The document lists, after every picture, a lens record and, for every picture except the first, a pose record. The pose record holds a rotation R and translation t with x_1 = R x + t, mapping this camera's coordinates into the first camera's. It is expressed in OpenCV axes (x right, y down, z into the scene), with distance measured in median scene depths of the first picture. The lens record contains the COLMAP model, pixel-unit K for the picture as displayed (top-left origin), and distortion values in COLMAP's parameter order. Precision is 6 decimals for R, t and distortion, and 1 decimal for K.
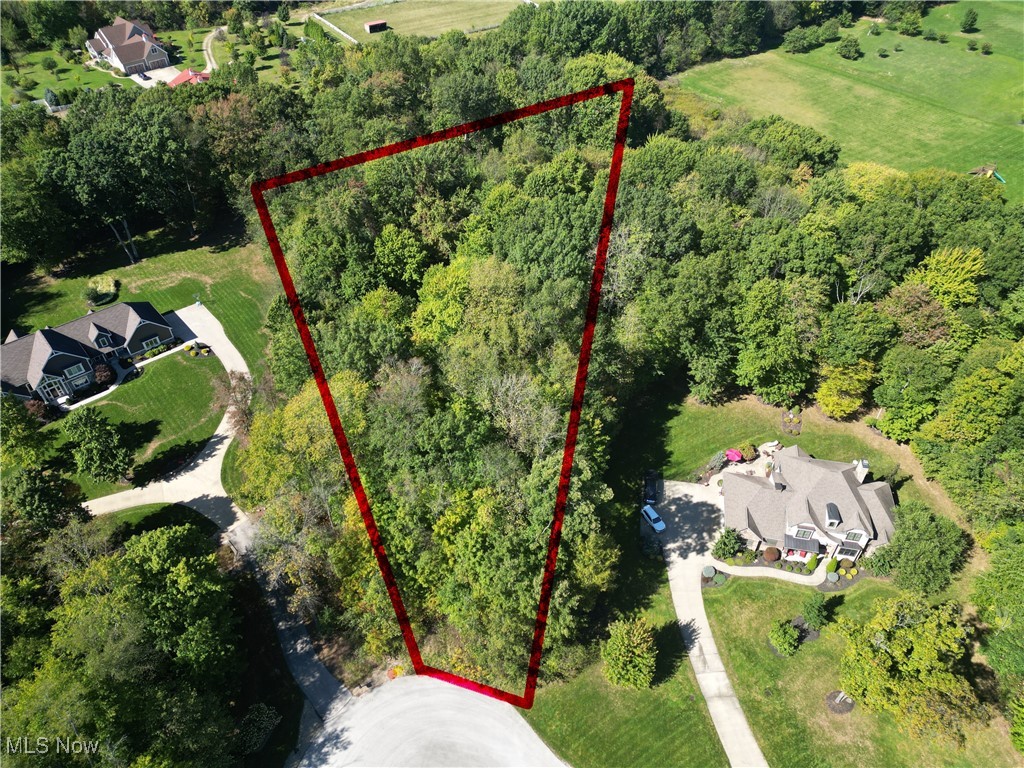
lens RADIAL K [[725.9, 0, 505.5], [0, 725.9, 377.2], [0, 0, 1]] dist [0.040462, -0.012330]
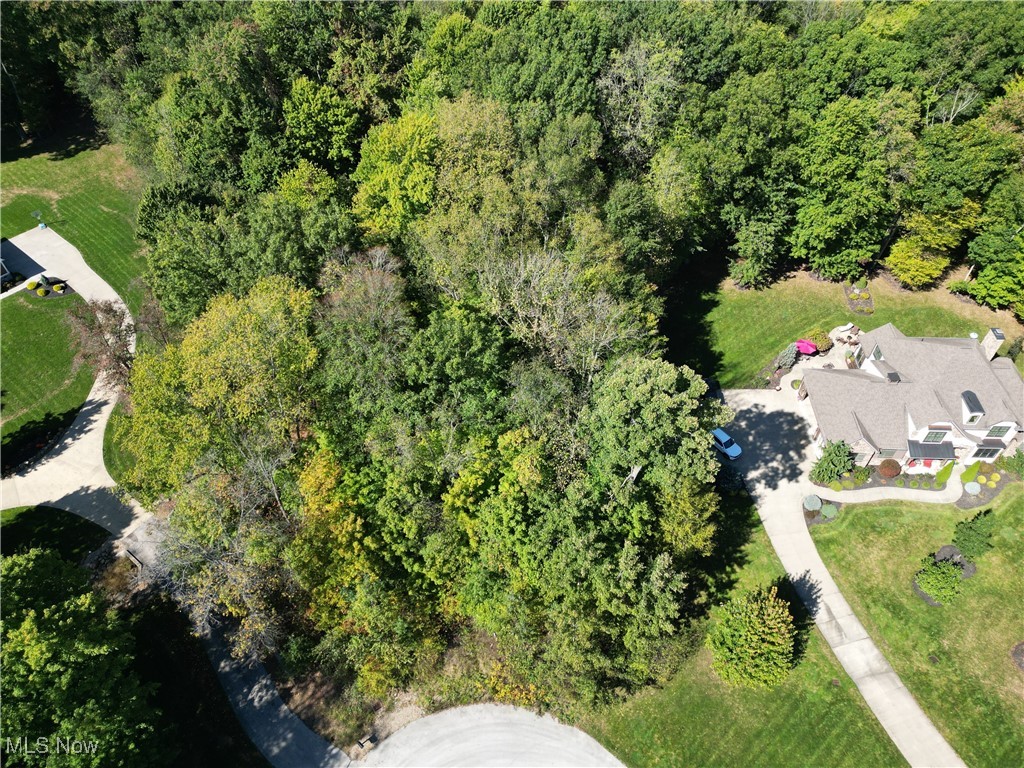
lens RADIAL K [[712.6, 0, 508.7], [0, 712.6, 383.7], [0, 0, 1]] dist [0.056707, -0.041147]
pose [[0.987424, -0.115151, 0.108327, -0.083738], [0.104169, 0.989305, 0.102105, 0.038570], [-0.118926, -0.089537, 0.988858, 0.308553]]
